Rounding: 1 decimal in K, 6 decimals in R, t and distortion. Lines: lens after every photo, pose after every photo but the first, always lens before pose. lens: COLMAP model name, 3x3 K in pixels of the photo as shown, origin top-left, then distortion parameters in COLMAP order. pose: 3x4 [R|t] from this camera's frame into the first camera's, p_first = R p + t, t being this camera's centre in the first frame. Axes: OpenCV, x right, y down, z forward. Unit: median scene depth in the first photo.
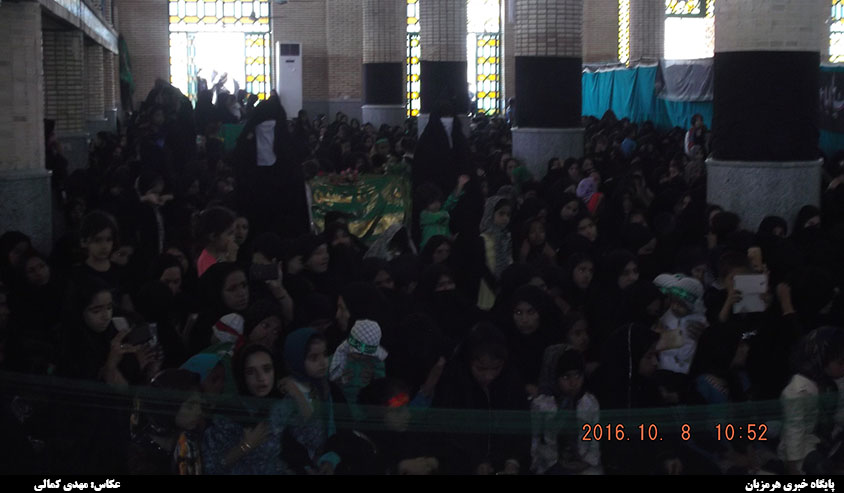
lens RADIAL K [[1305.9, 0, 422.0], [0, 1305.9, 246.5], [0, 0, 1]] dist [0.005491, -0.017280]
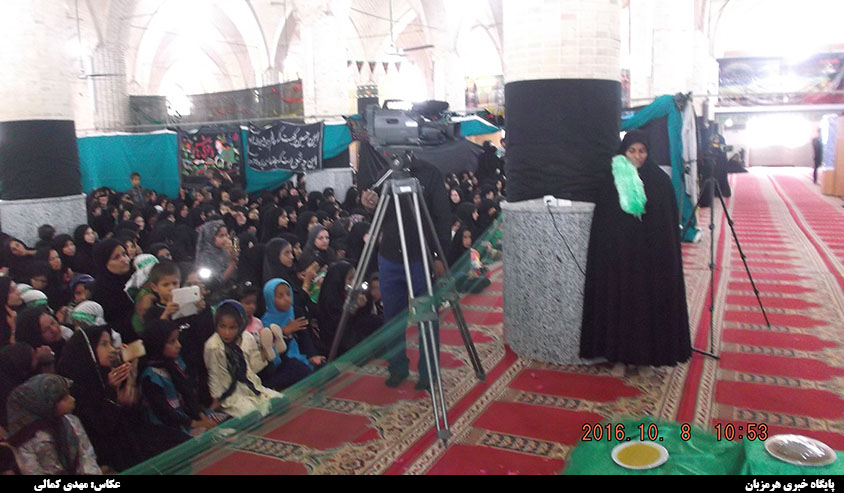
lens RADIAL K [[667.0, 0, 417.1], [0, 667.0, 228.8], [0, 0, 1]] dist [-0.053552, 0.002627]
pose [[0.610894, -0.120028, 0.782561, -0.053143], [0.132779, 0.989974, 0.048190, -0.013587], [-0.780499, 0.074469, 0.620706, 0.253582]]
